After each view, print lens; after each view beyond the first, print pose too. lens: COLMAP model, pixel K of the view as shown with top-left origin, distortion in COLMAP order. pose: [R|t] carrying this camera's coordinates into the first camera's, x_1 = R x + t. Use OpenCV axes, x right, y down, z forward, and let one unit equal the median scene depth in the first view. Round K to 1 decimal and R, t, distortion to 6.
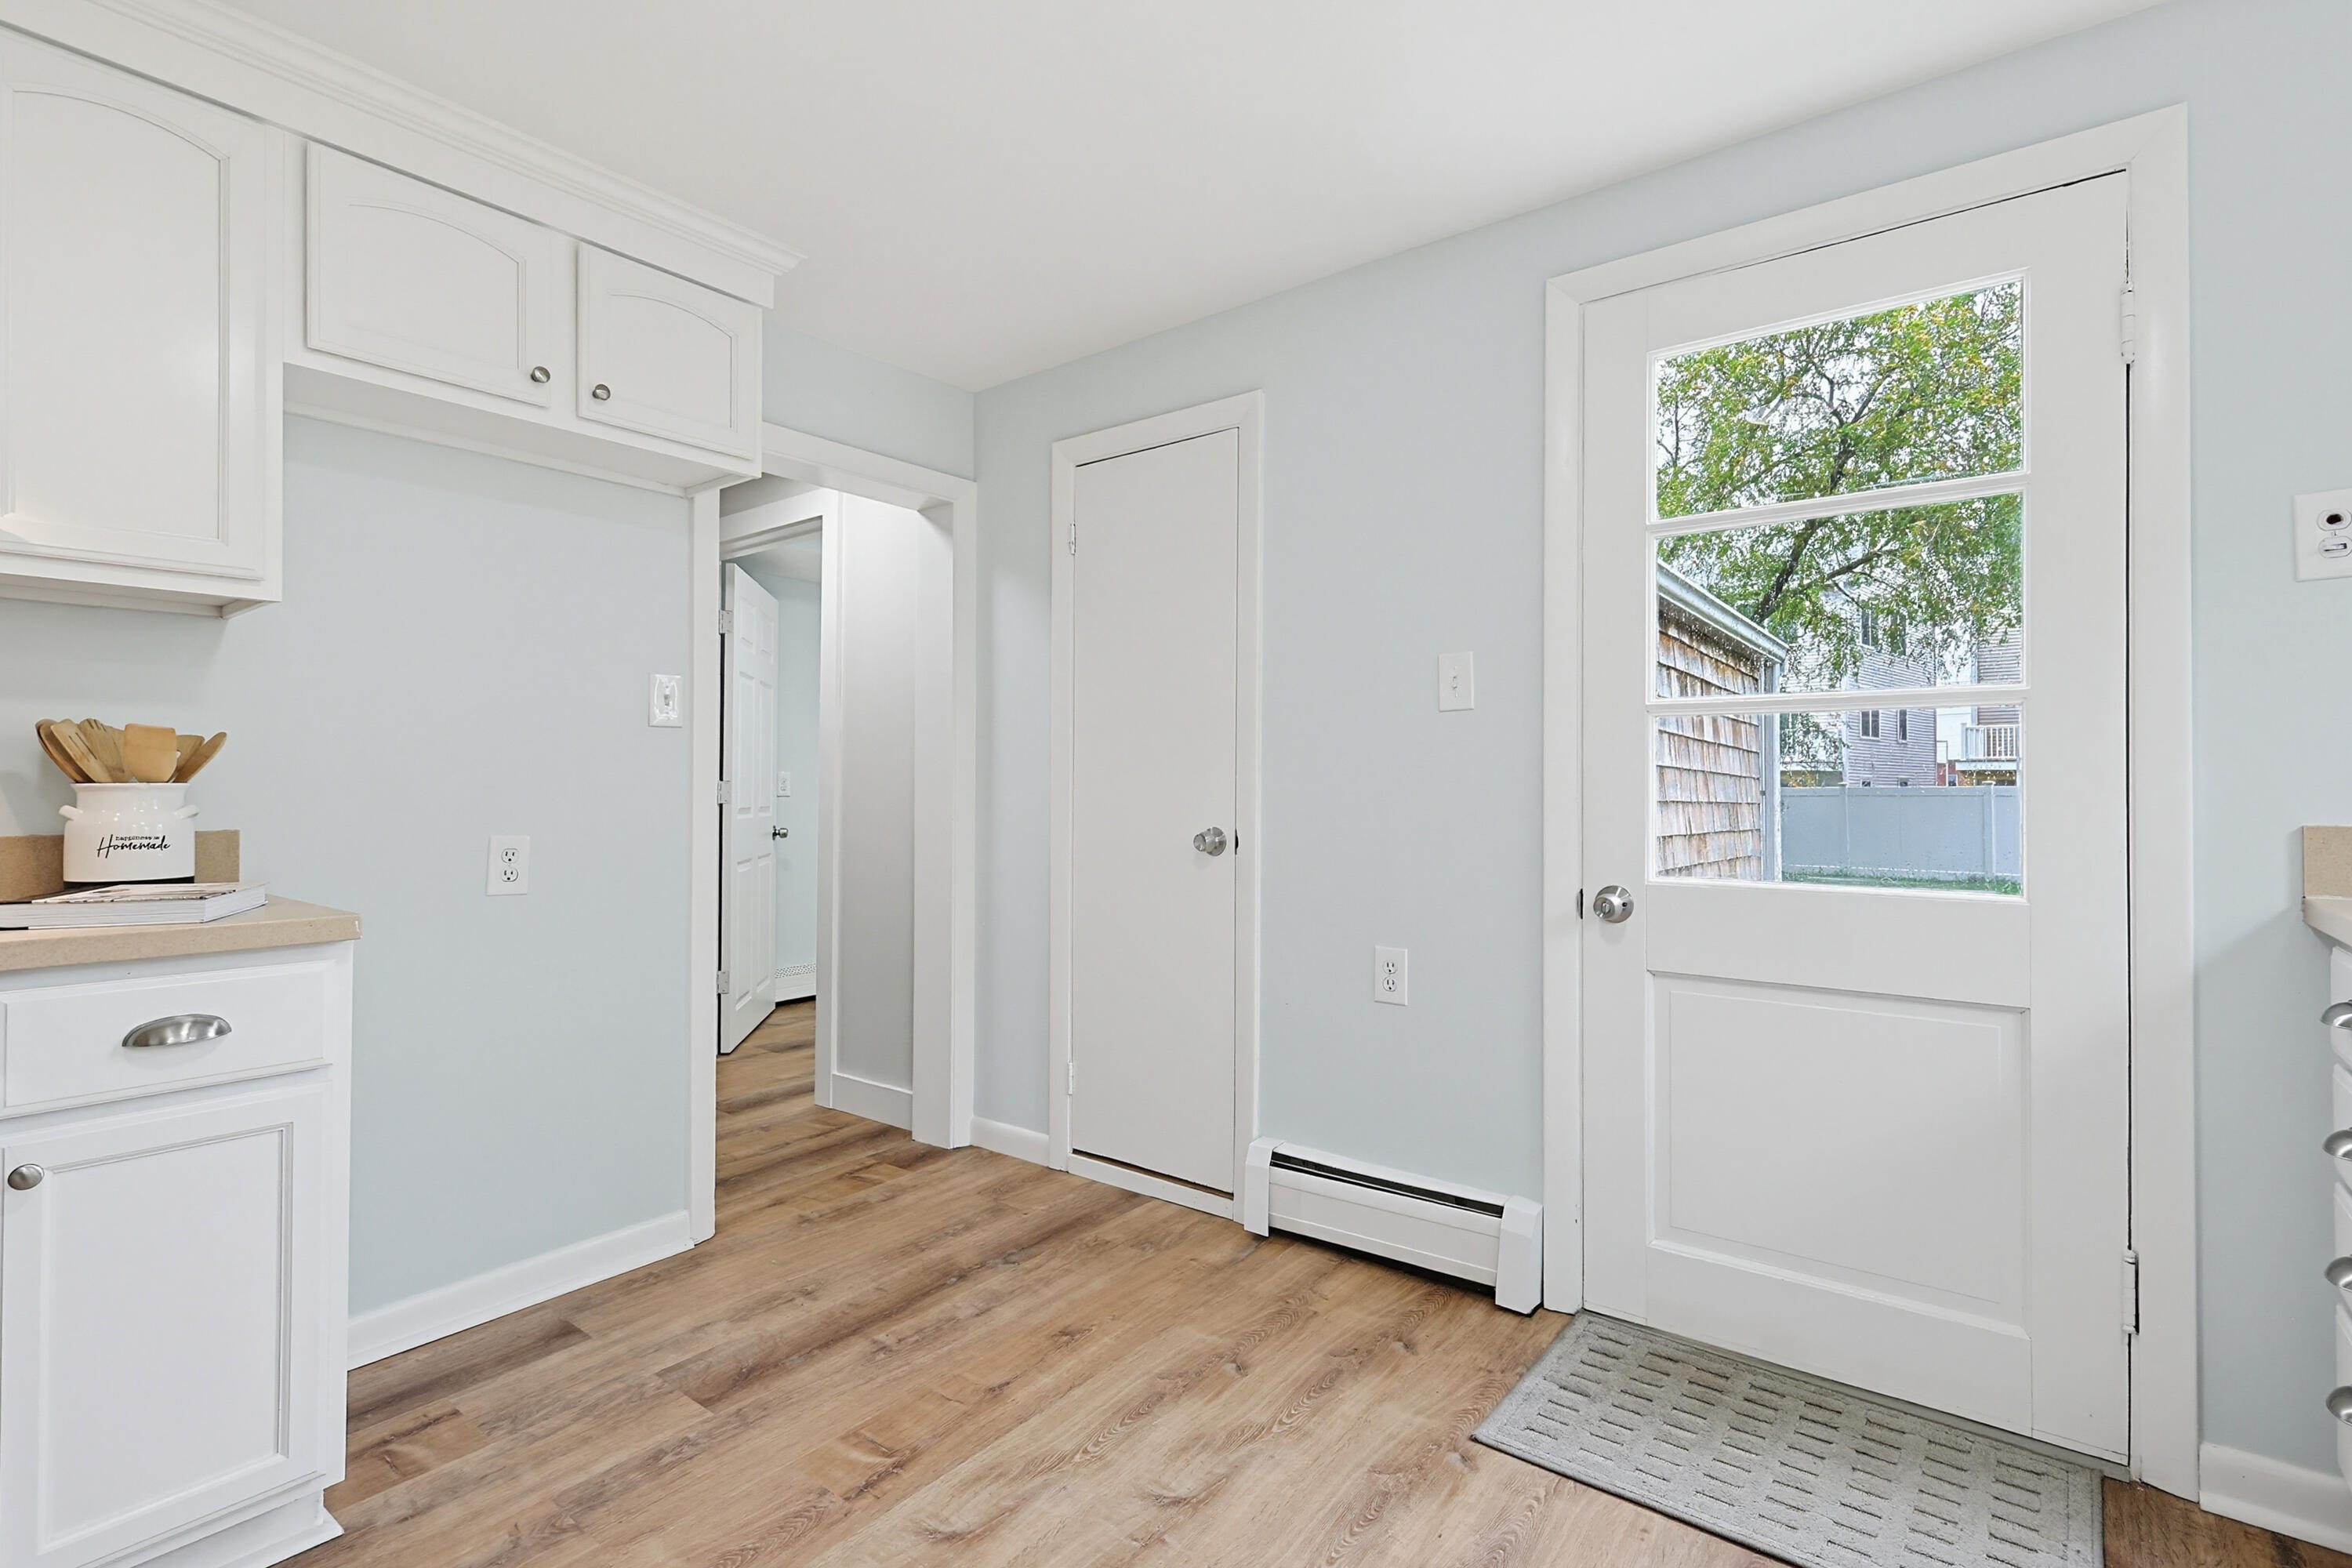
lens RADIAL K [[1088.6, 0, 1175.4], [0, 1088.6, 776.8], [0, 0, 1]] dist [0.001294, -0.000550]
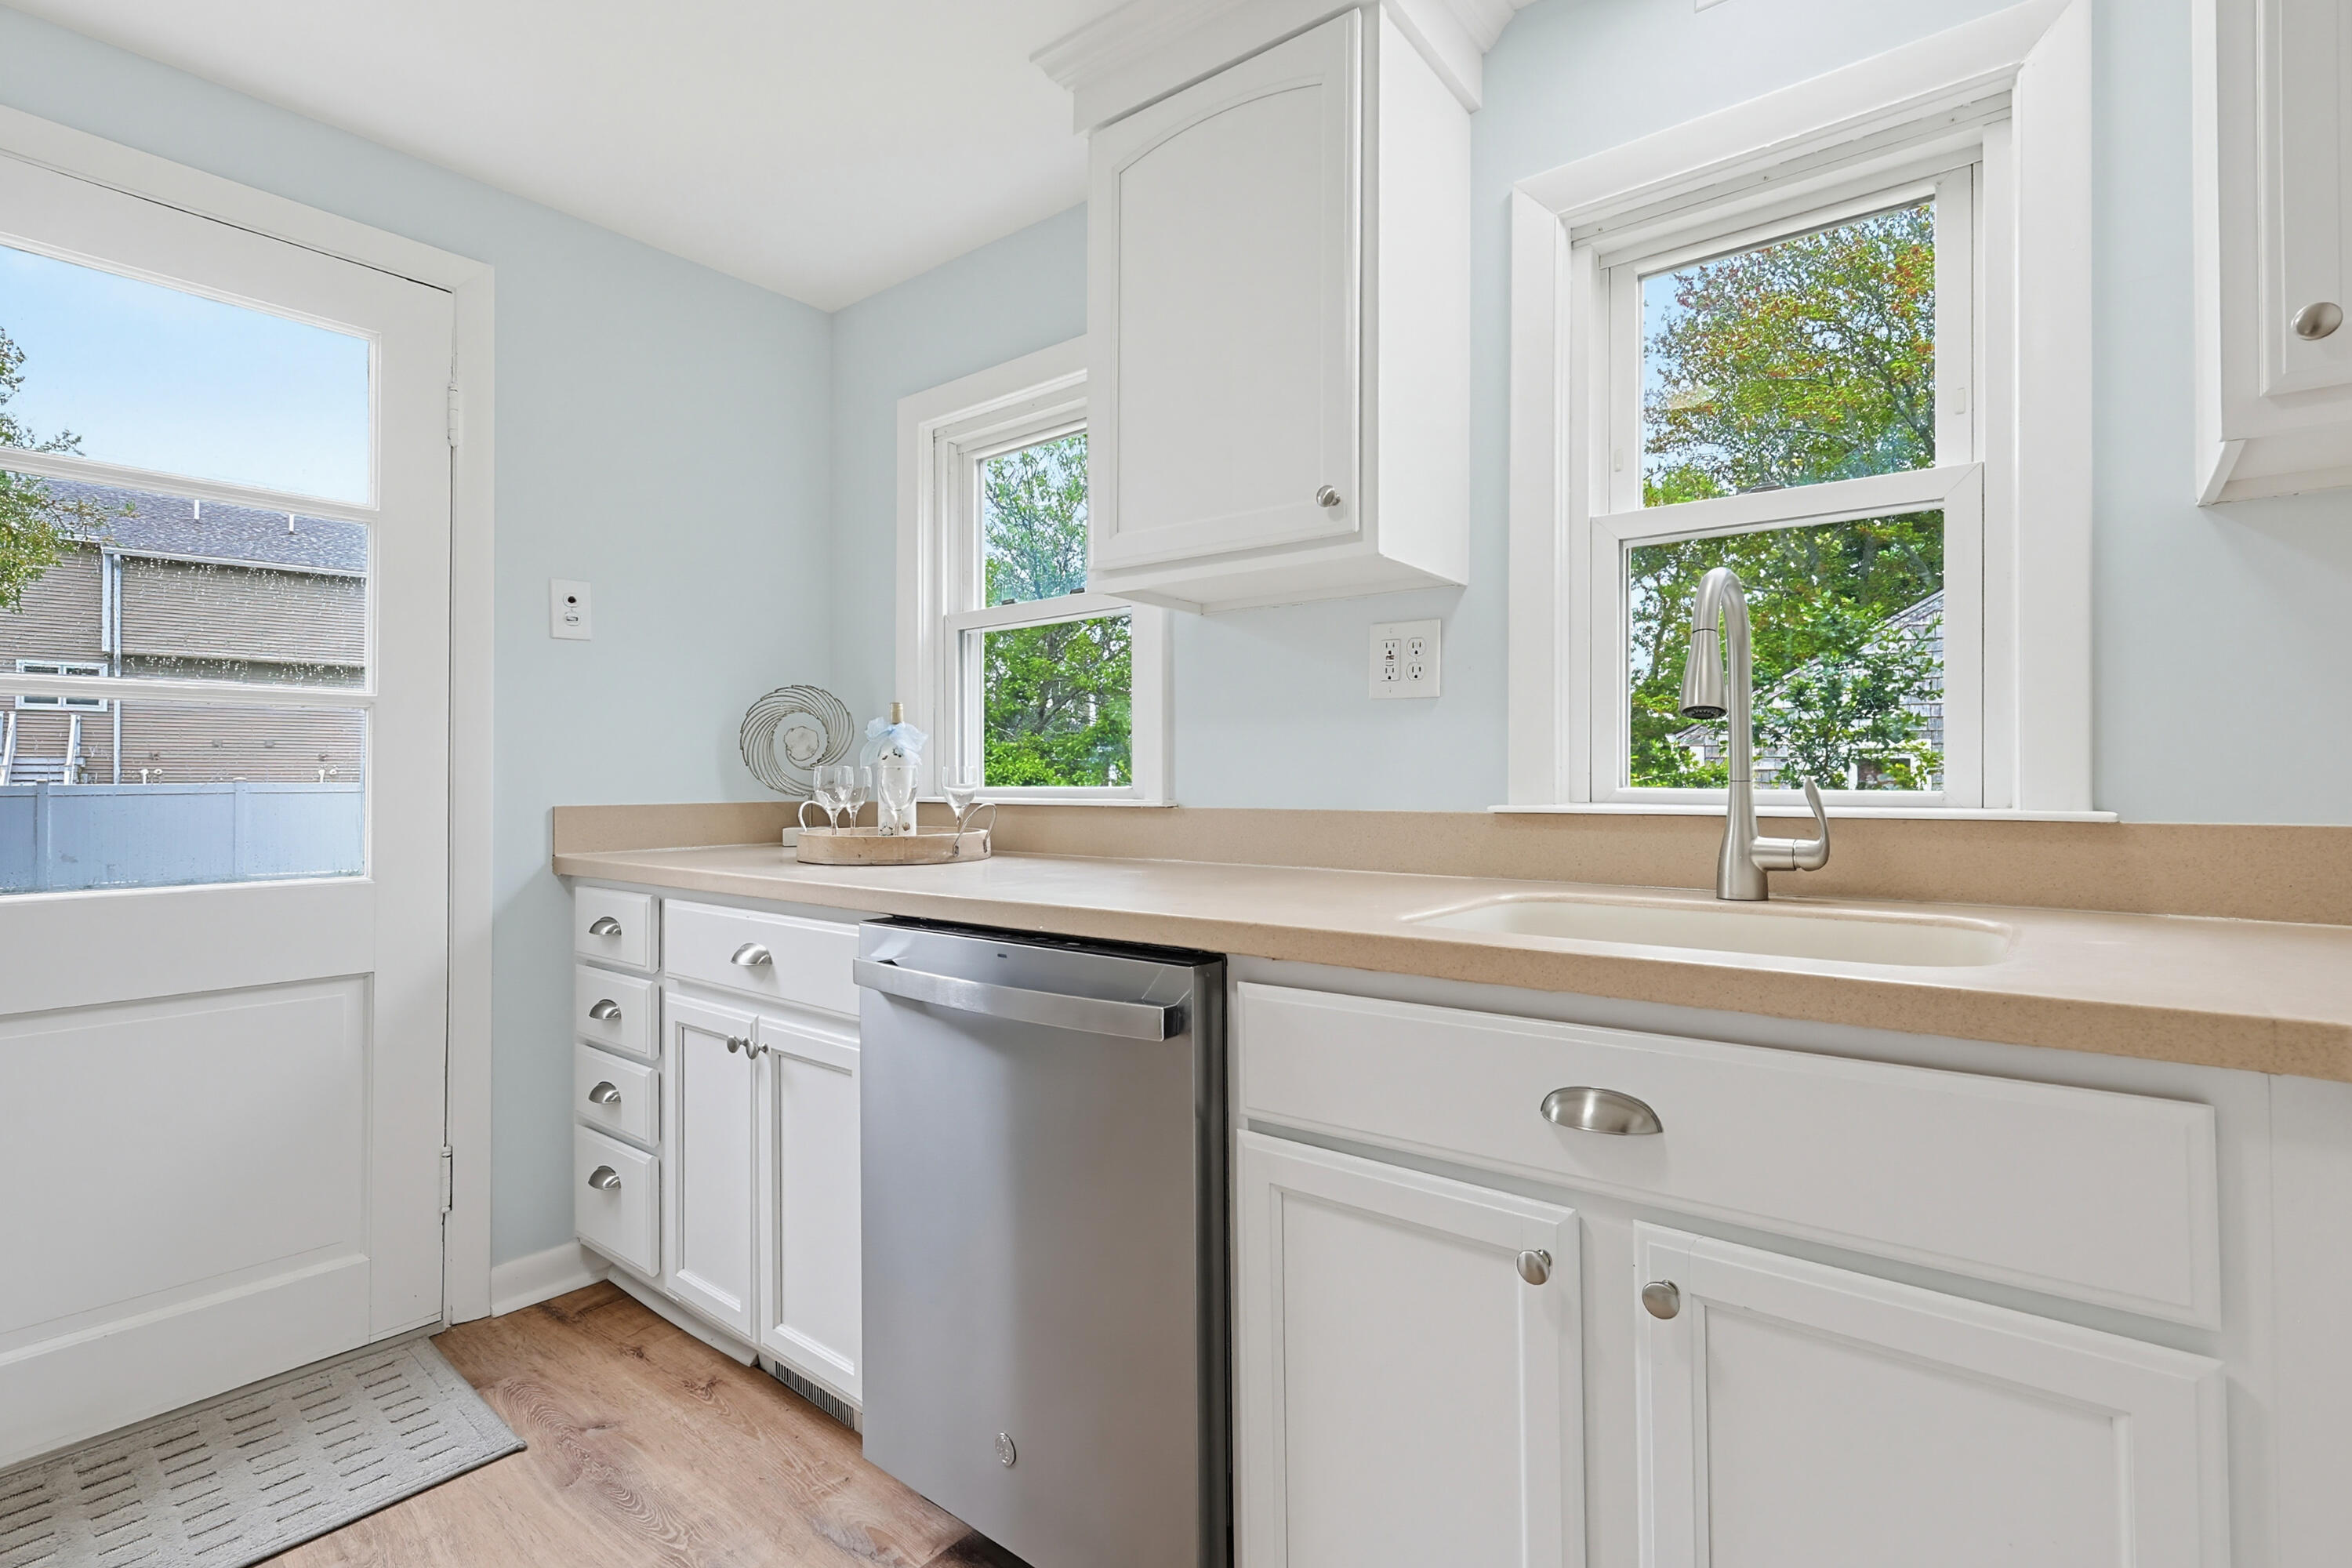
lens RADIAL K [[1088.6, 0, 1183.8], [0, 1088.6, 771.8], [0, 0, 1]] dist [0.001294, -0.000550]
pose [[0.013076, 0.003017, 0.999910, -0.377390], [-0.007604, 0.999967, -0.002918, -0.003723], [-0.999886, -0.007566, 0.013099, 0.130867]]
